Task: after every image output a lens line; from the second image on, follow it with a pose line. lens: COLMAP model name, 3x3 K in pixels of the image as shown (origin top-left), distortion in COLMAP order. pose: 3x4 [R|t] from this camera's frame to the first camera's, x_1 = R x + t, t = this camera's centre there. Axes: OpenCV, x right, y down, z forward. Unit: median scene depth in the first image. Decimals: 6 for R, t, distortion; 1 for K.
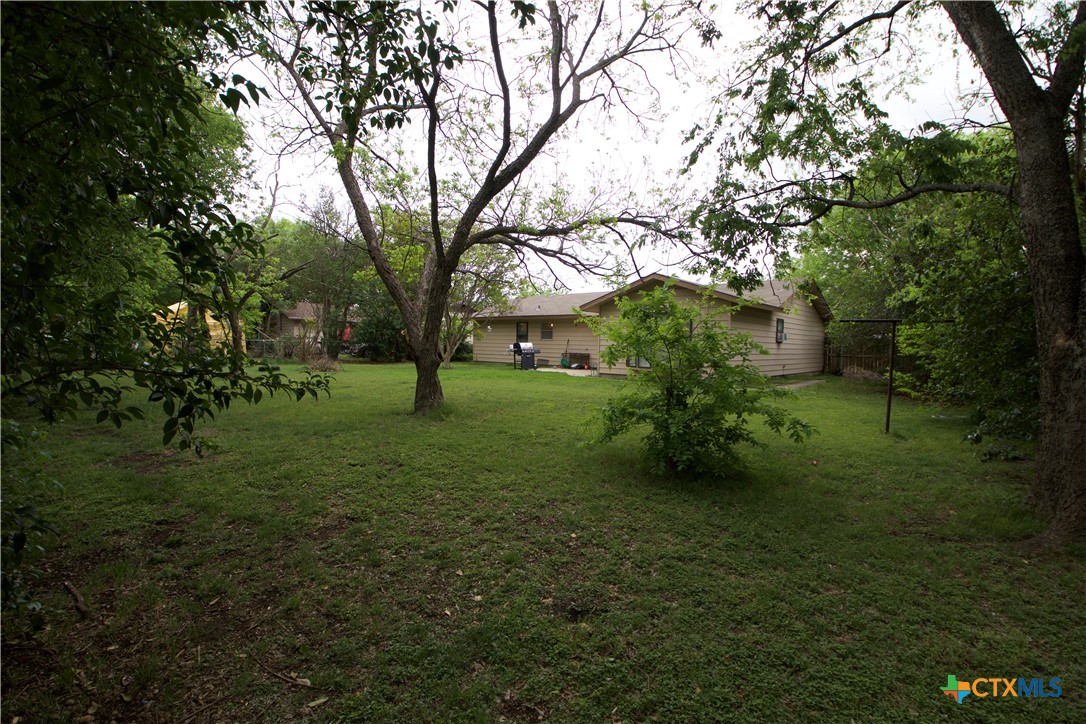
lens RADIAL K [[503.0, 0, 539.0], [0, 503.0, 358.0], [0, 0, 1]] dist [0.005506, -0.019997]
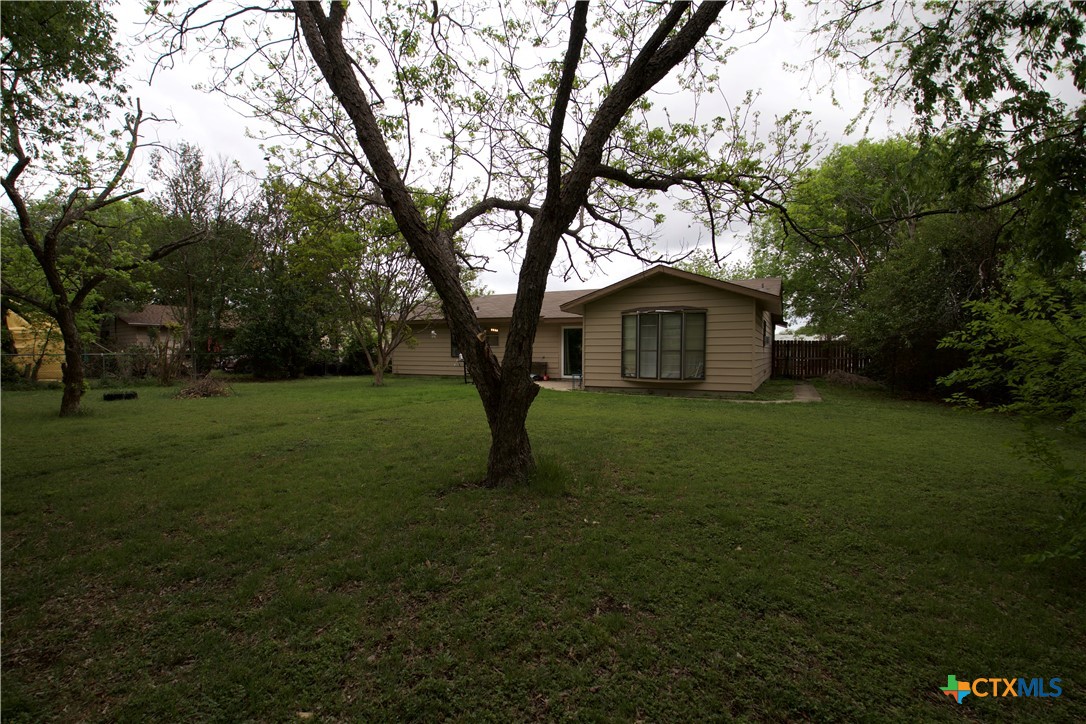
lens RADIAL K [[503.0, 0, 537.3], [0, 503.0, 364.9], [0, 0, 1]] dist [0.005506, -0.019997]
pose [[0.969435, -0.024666, 0.244106, -0.182729], [0.024457, 0.999693, 0.003886, -0.011349], [-0.244127, 0.002203, 0.969741, 0.245067]]
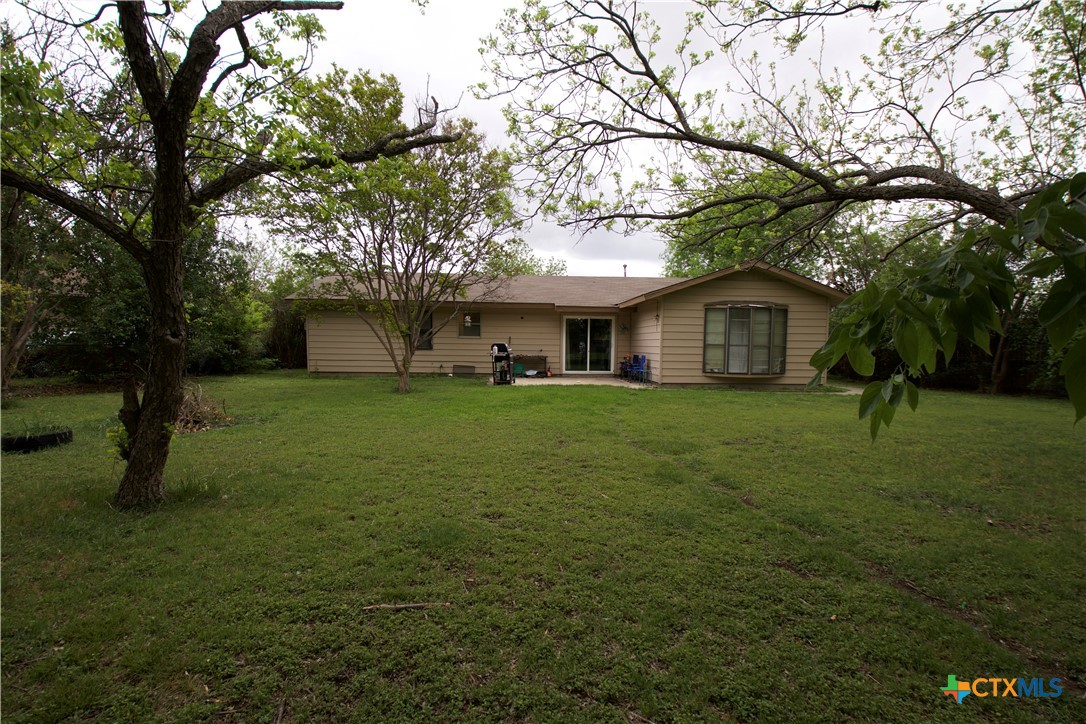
lens RADIAL K [[503.0, 0, 542.0], [0, 503.0, 368.2], [0, 0, 1]] dist [0.005506, -0.019997]
pose [[0.718097, -0.046368, 0.694396, -0.623323], [0.021715, 0.998785, 0.044238, -0.034704], [-0.695604, -0.016688, 0.718232, 0.667173]]
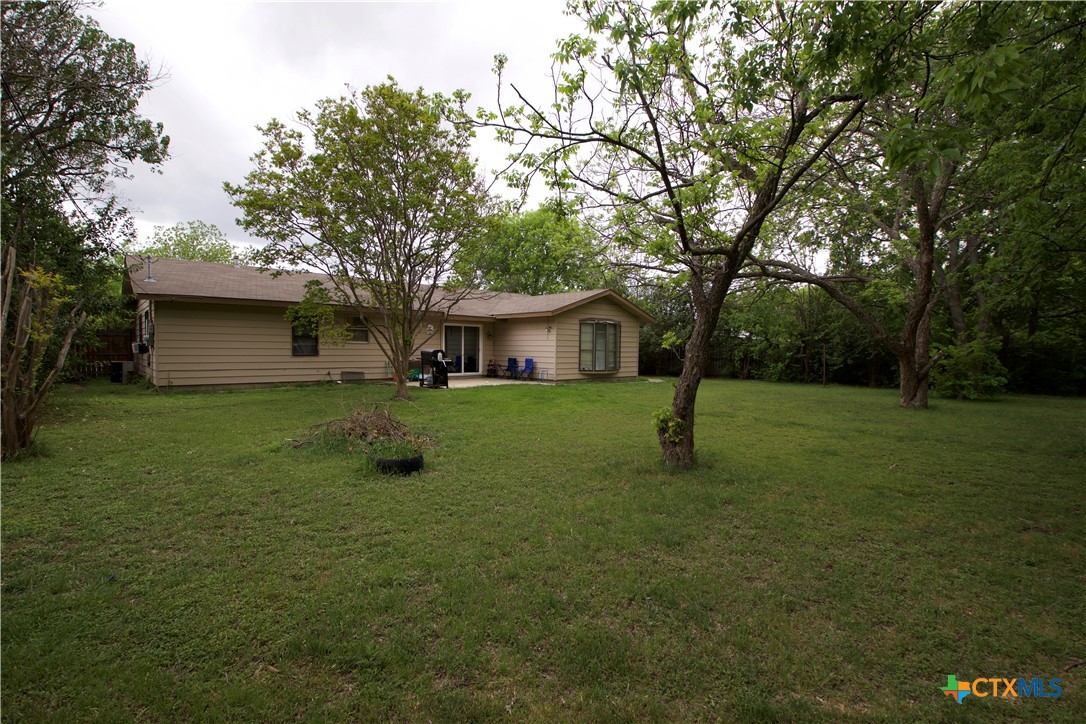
lens RADIAL K [[503.0, 0, 542.5], [0, 503.0, 372.0], [0, 0, 1]] dist [0.005506, -0.019997]
pose [[0.122185, -0.069846, 0.990047, -0.982141], [0.016562, 0.997525, 0.068330, -0.060997], [-0.992369, 0.008049, 0.123040, 1.044893]]
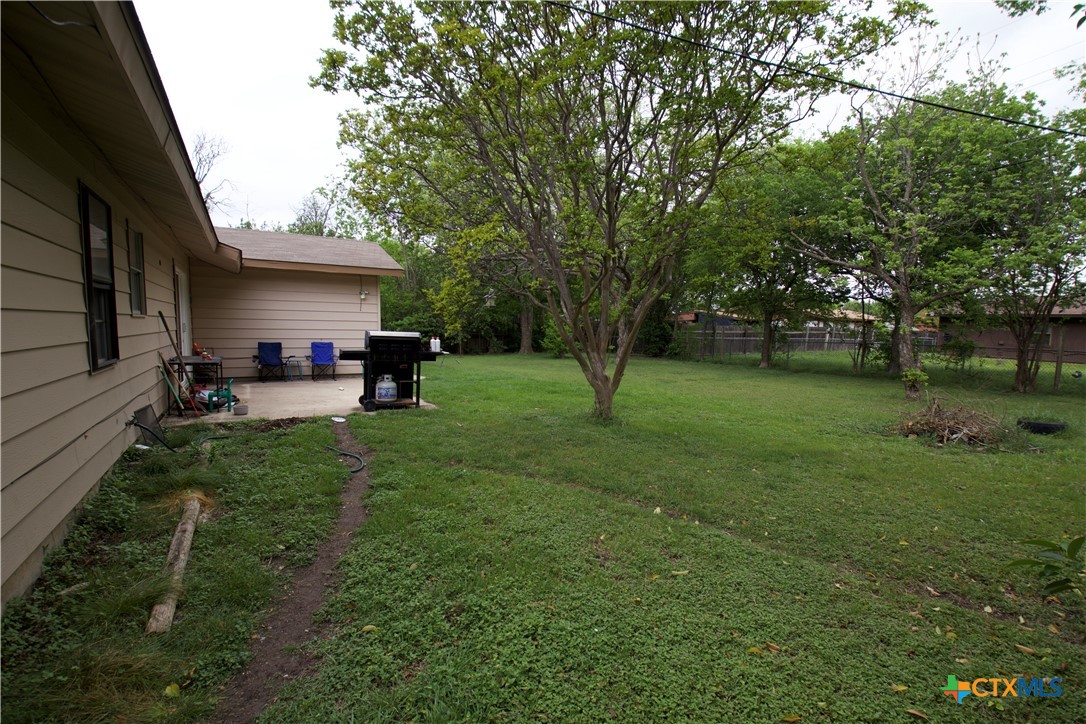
lens RADIAL K [[503.0, 0, 547.9], [0, 503.0, 366.7], [0, 0, 1]] dist [0.005506, -0.019997]
pose [[-0.953082, -0.067513, 0.295086, -0.328472], [-0.035670, 0.993068, 0.111995, -0.068325], [-0.300602, 0.096215, -0.948884, 1.799668]]
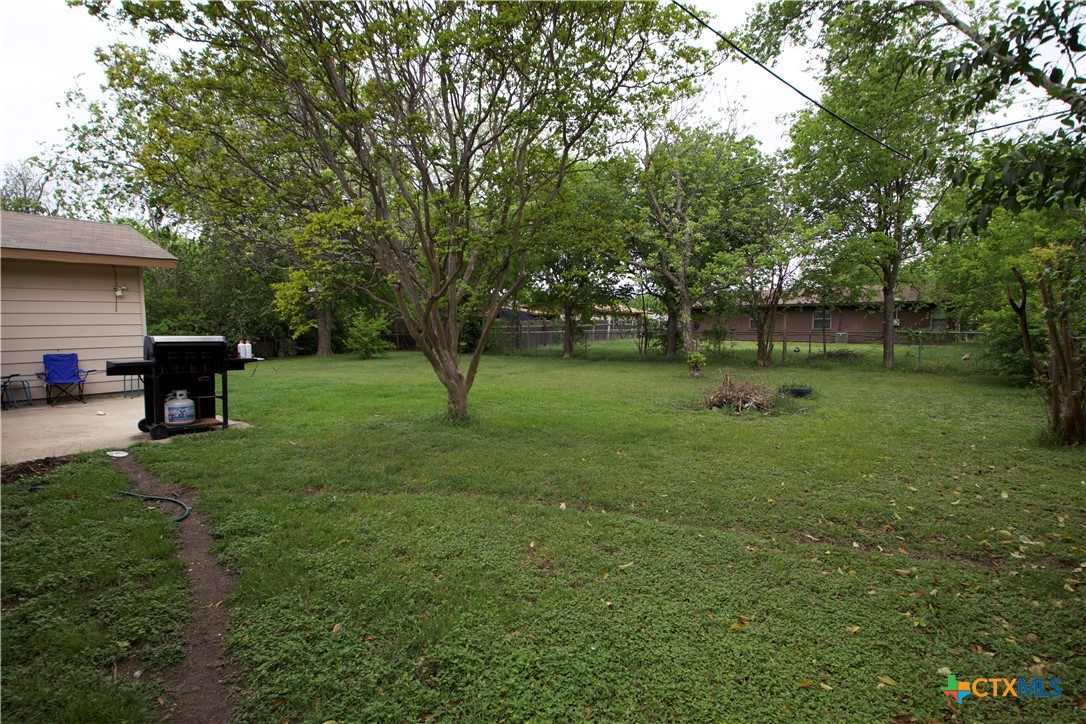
lens RADIAL K [[503.0, 0, 542.7], [0, 503.0, 355.2], [0, 0, 1]] dist [0.005506, -0.019997]
pose [[-0.995827, -0.012104, -0.090454, -0.277949], [-0.019791, 0.996220, 0.084579, -0.065553], [0.089088, 0.086016, -0.992303, 1.789582]]
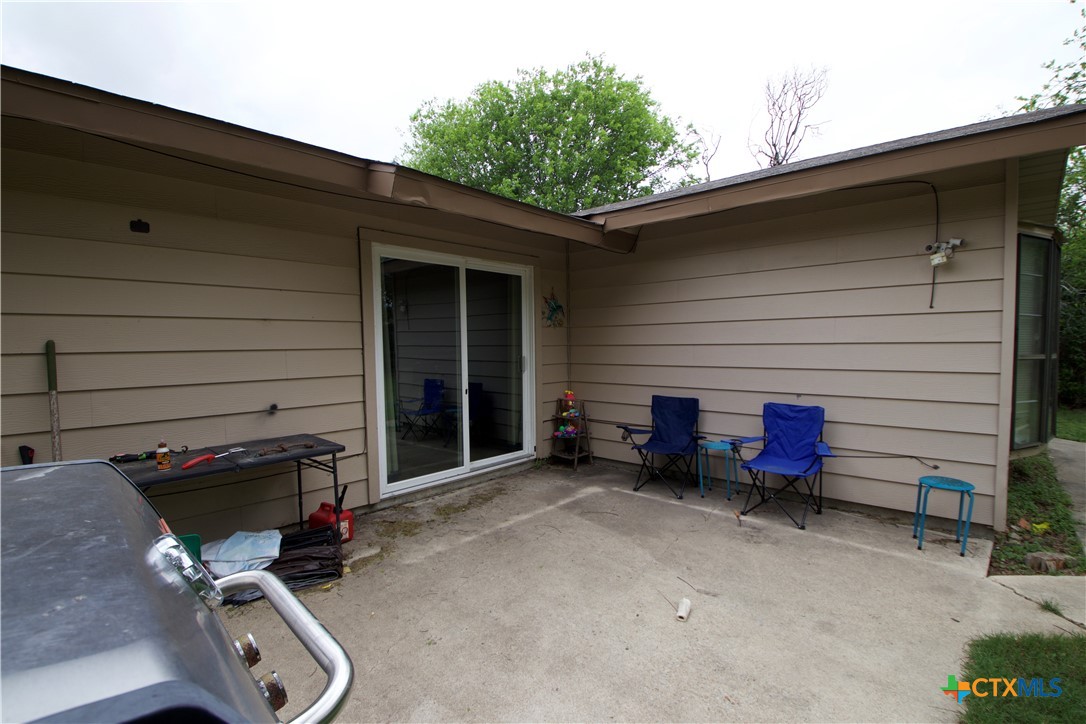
lens RADIAL K [[503.0, 0, 543.9], [0, 503.0, 370.7], [0, 0, 1]] dist [0.005506, -0.019997]
pose [[0.028276, -0.077438, 0.996596, -0.068645], [0.039015, 0.996321, 0.076310, -0.053029], [-0.998838, 0.036724, 0.031193, 1.335560]]
